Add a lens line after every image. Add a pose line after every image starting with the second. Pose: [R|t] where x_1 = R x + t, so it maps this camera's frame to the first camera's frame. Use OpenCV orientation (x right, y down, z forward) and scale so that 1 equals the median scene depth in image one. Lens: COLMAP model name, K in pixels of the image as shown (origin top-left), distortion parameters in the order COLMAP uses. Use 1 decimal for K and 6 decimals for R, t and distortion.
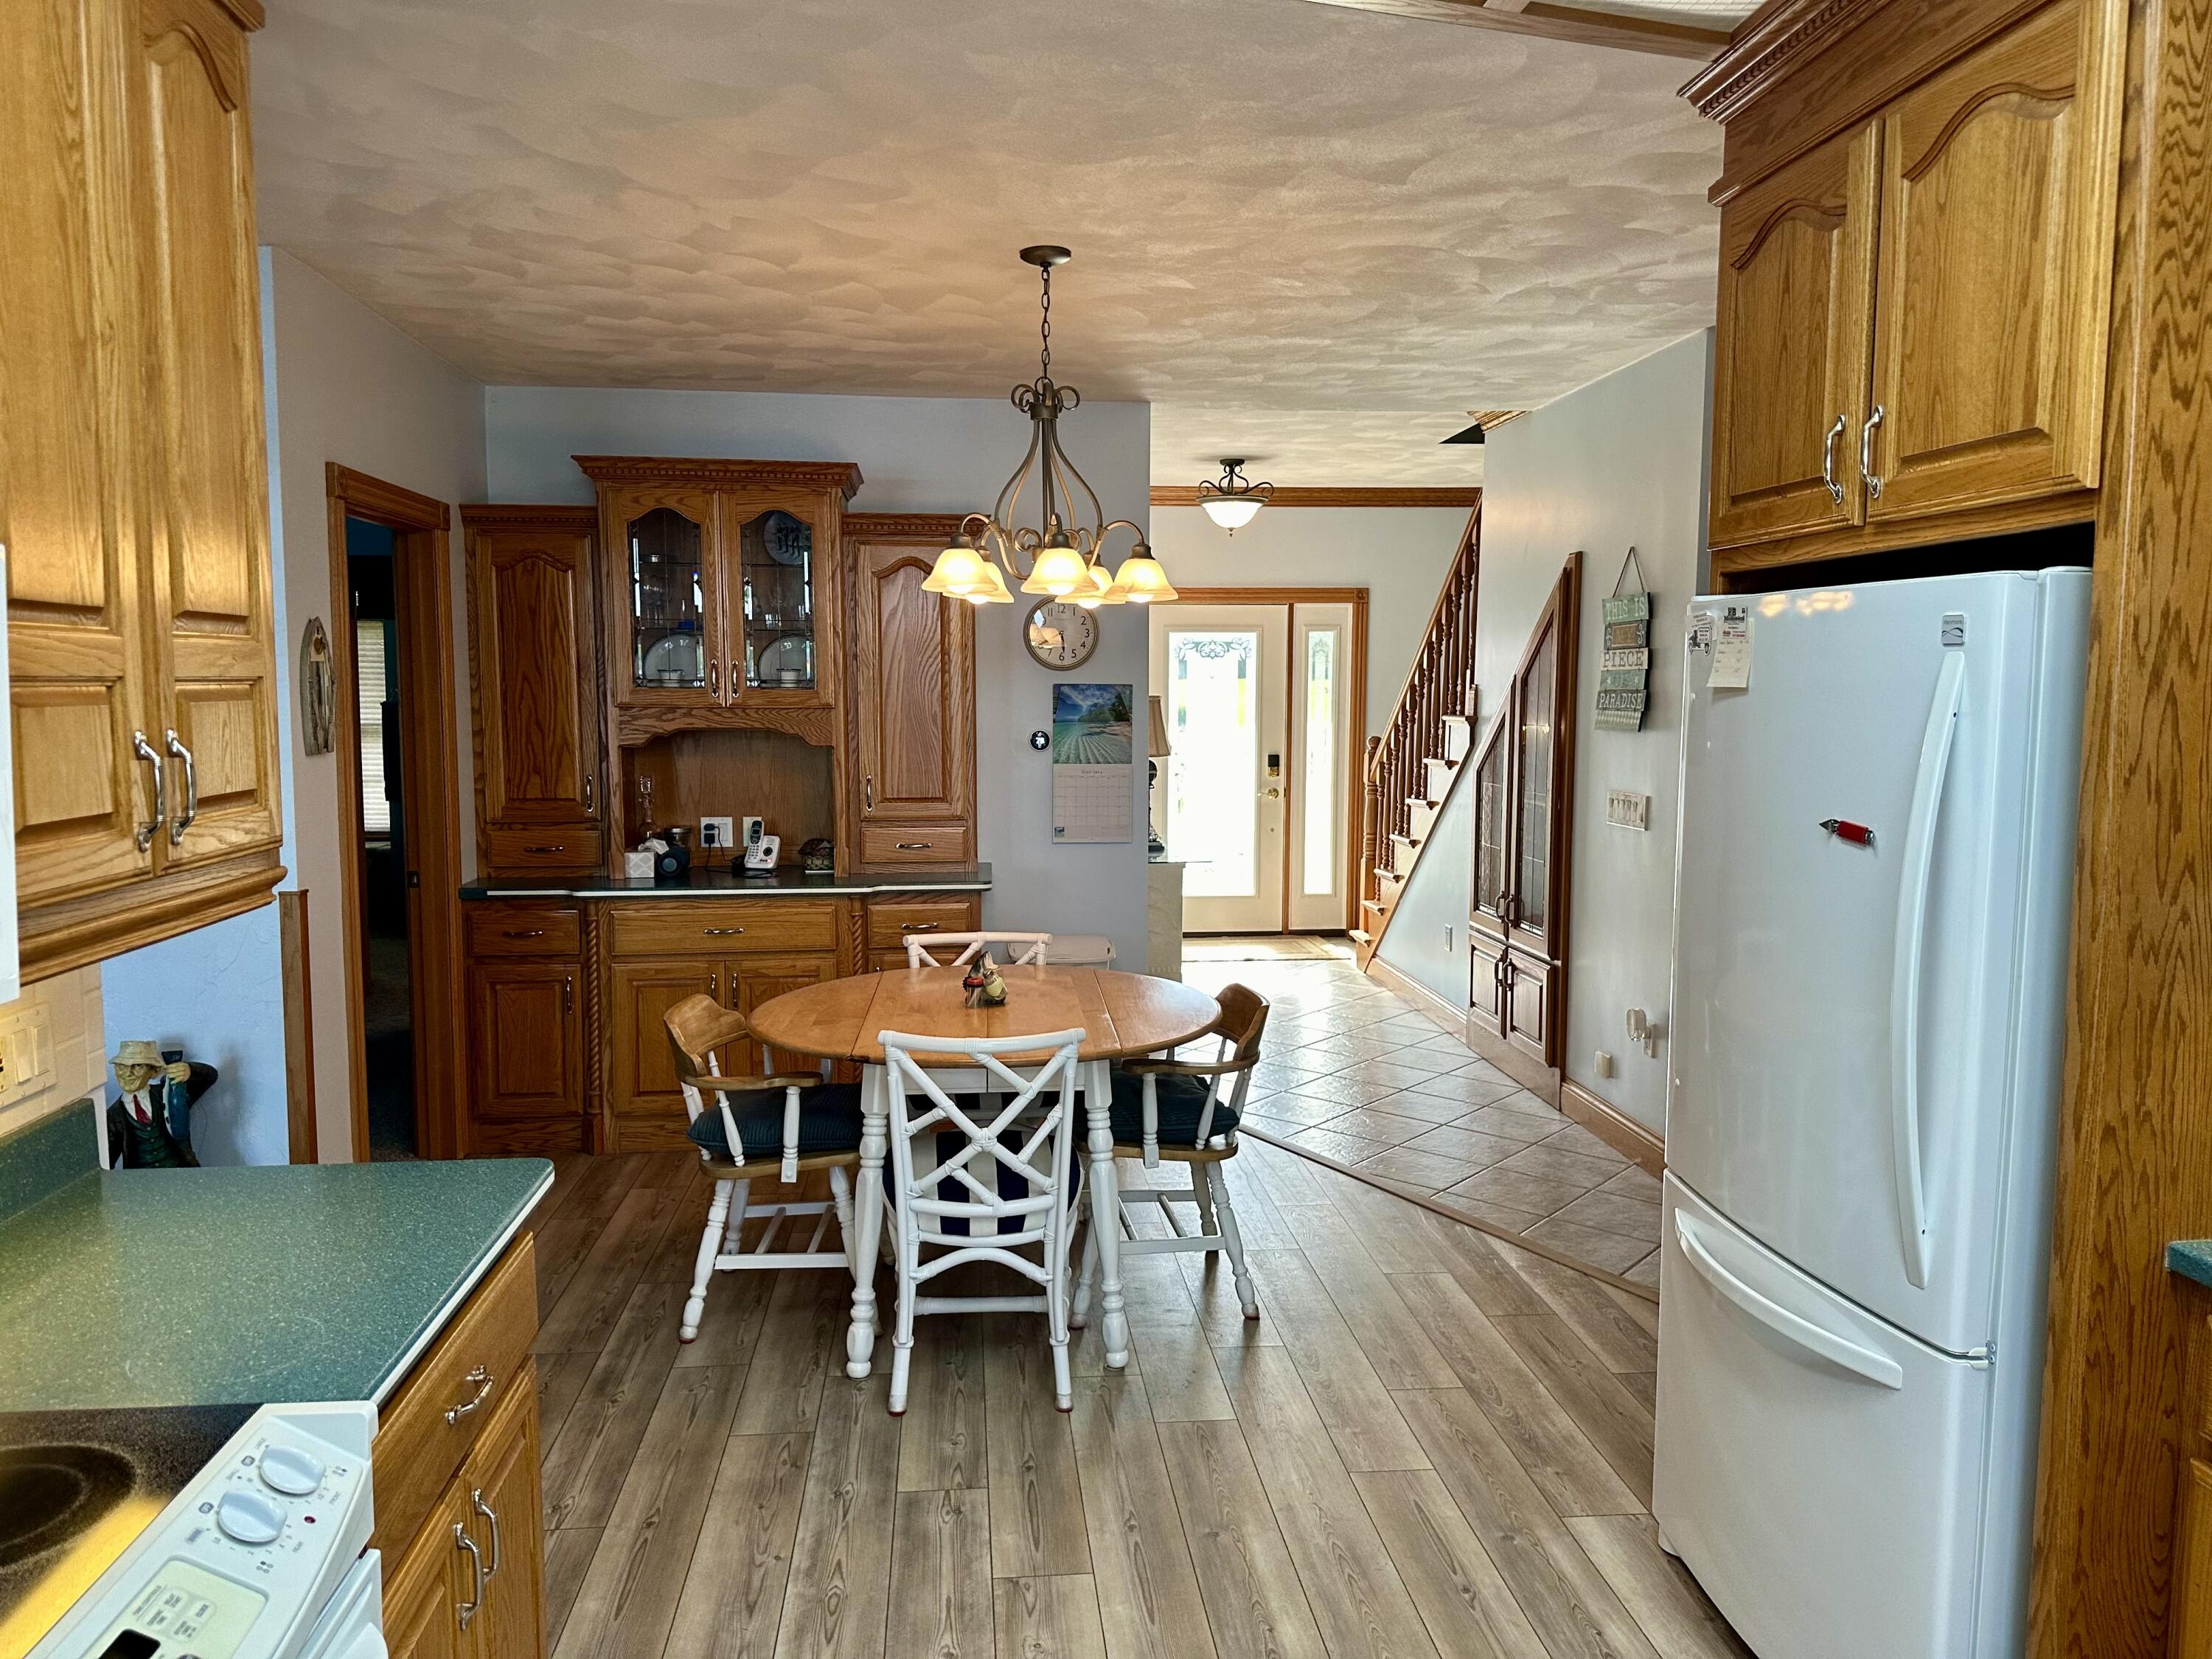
lens RADIAL K [[1607.9, 0, 1099.0], [0, 1607.9, 812.6], [0, 0, 1]] dist [0.054946, -0.075538]
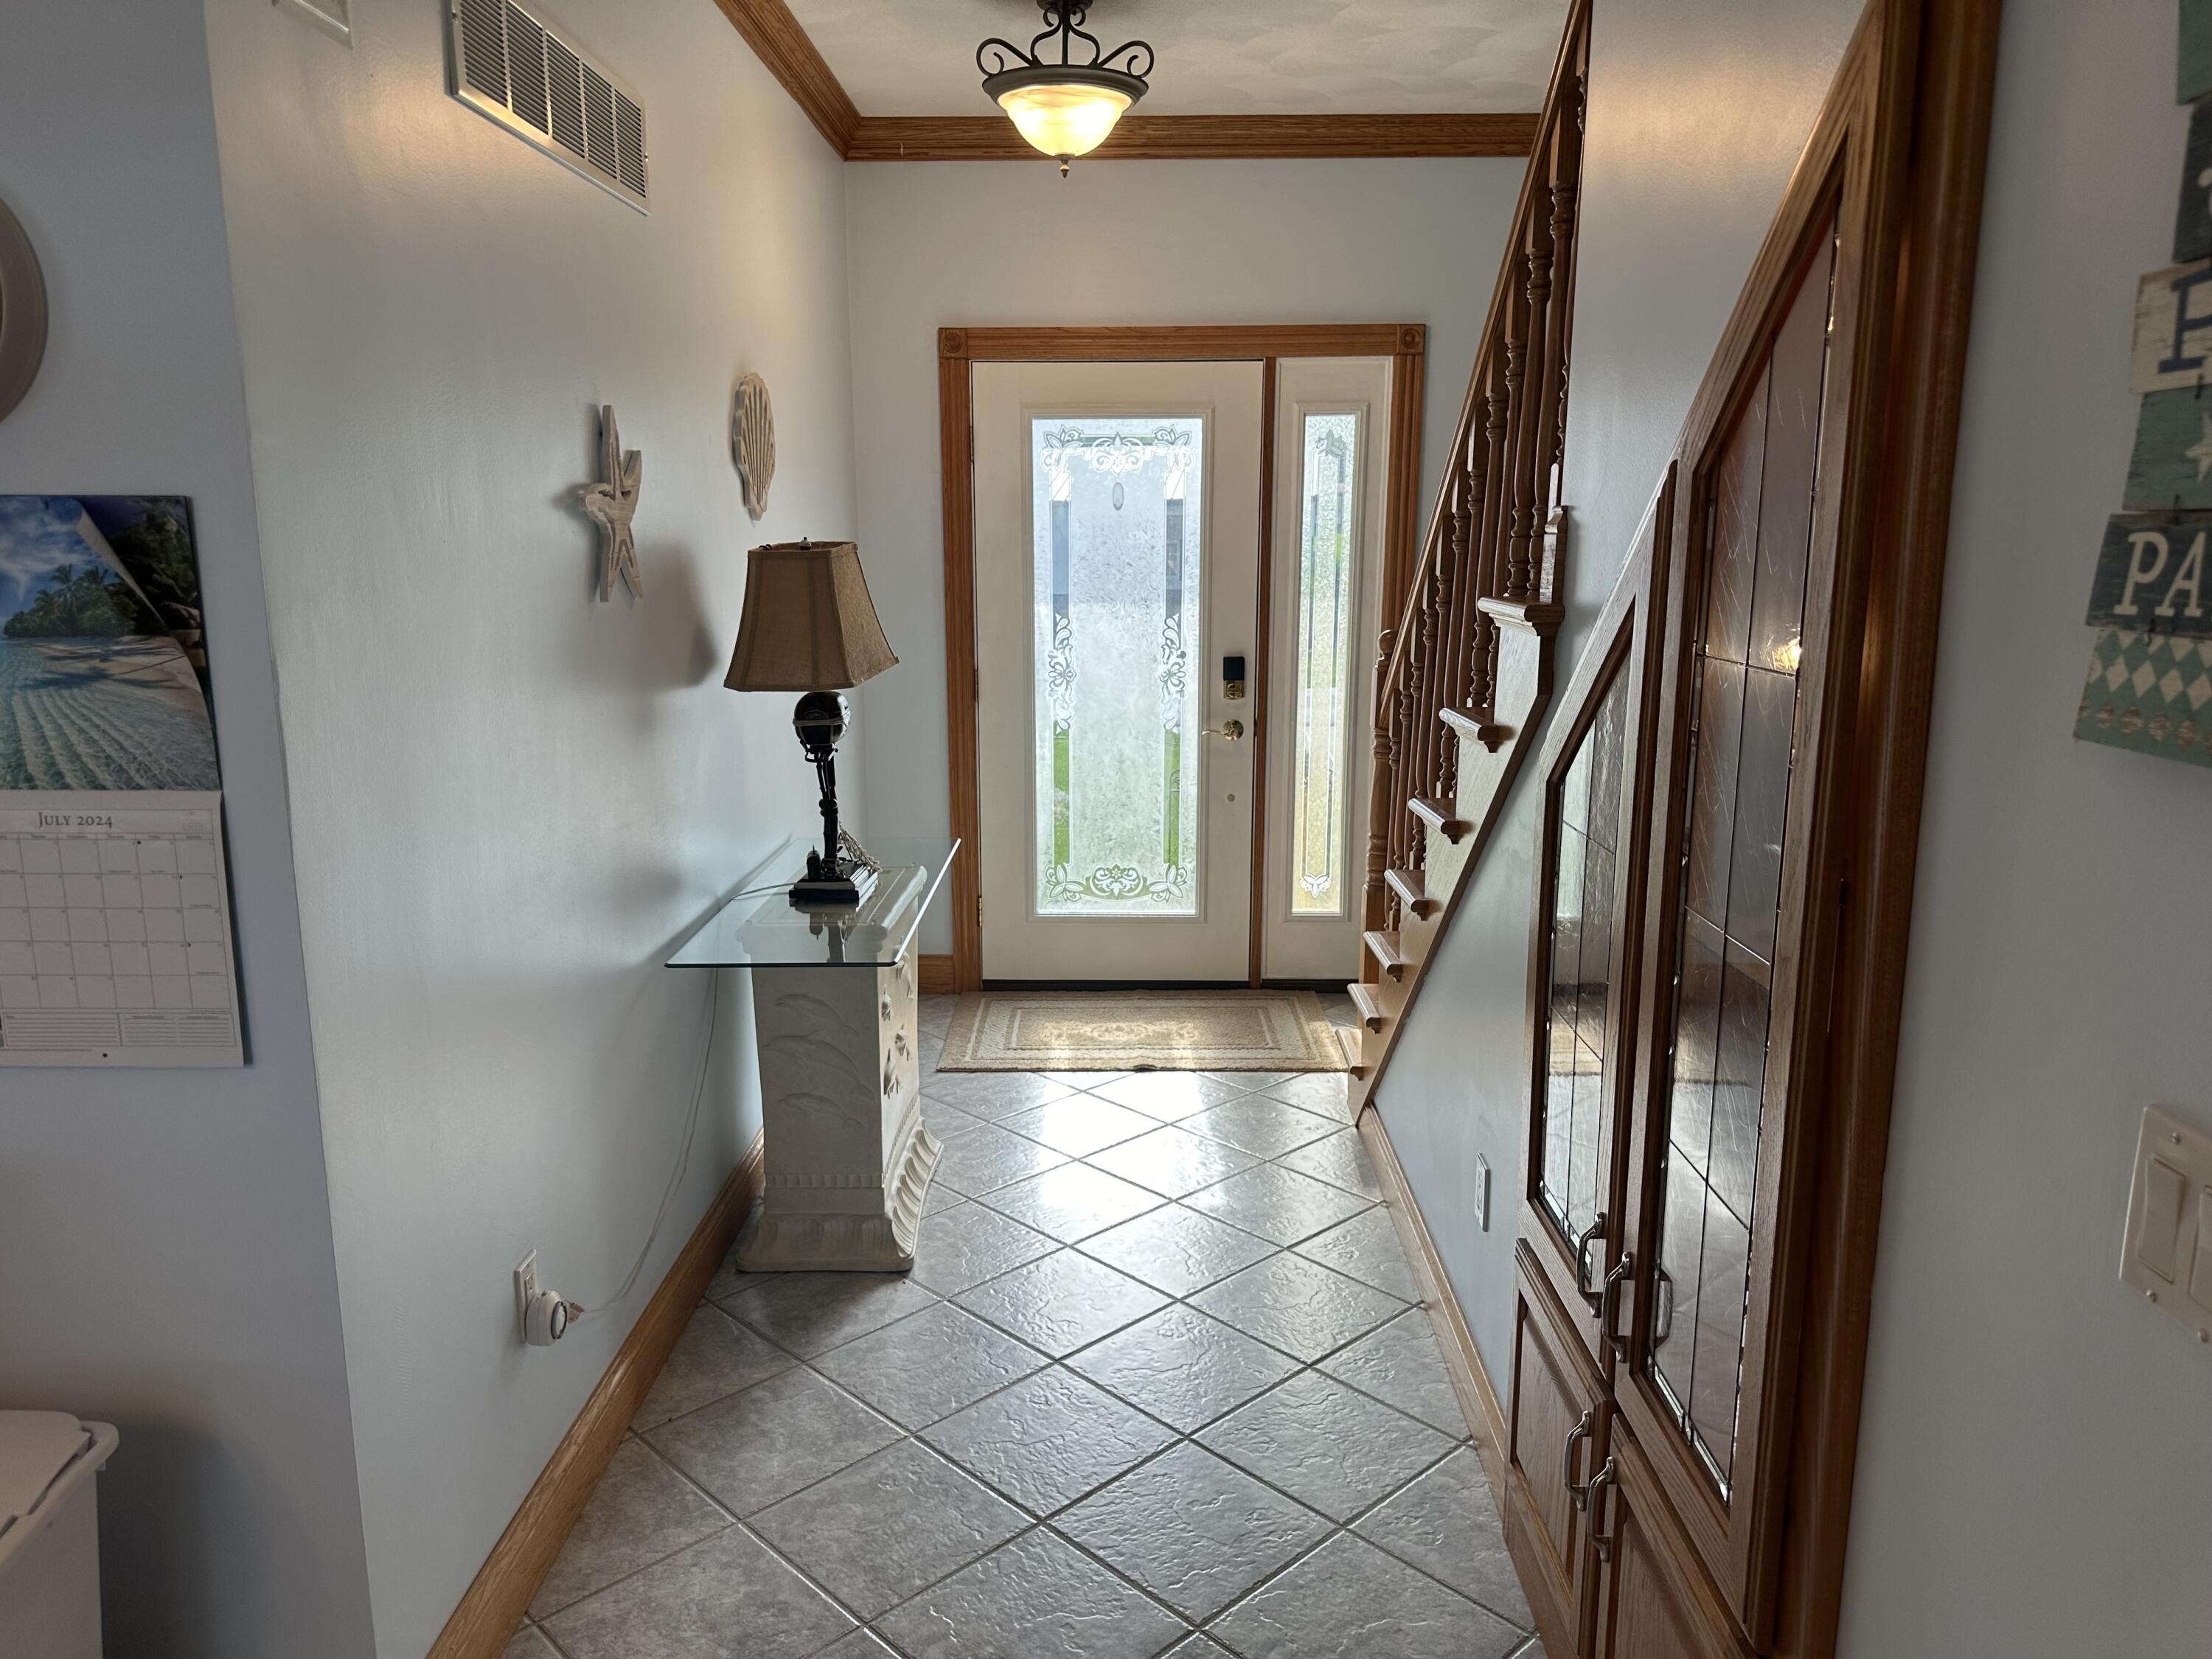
lens RADIAL K [[1607.9, 0, 1101.8], [0, 1607.9, 834.3], [0, 0, 1]] dist [0.054946, -0.075538]
pose [[0.993032, 0.020899, -0.115980, 0.146449], [-0.008421, 0.994218, 0.107051, -0.038889], [0.117546, -0.105328, 0.987466, 0.535950]]
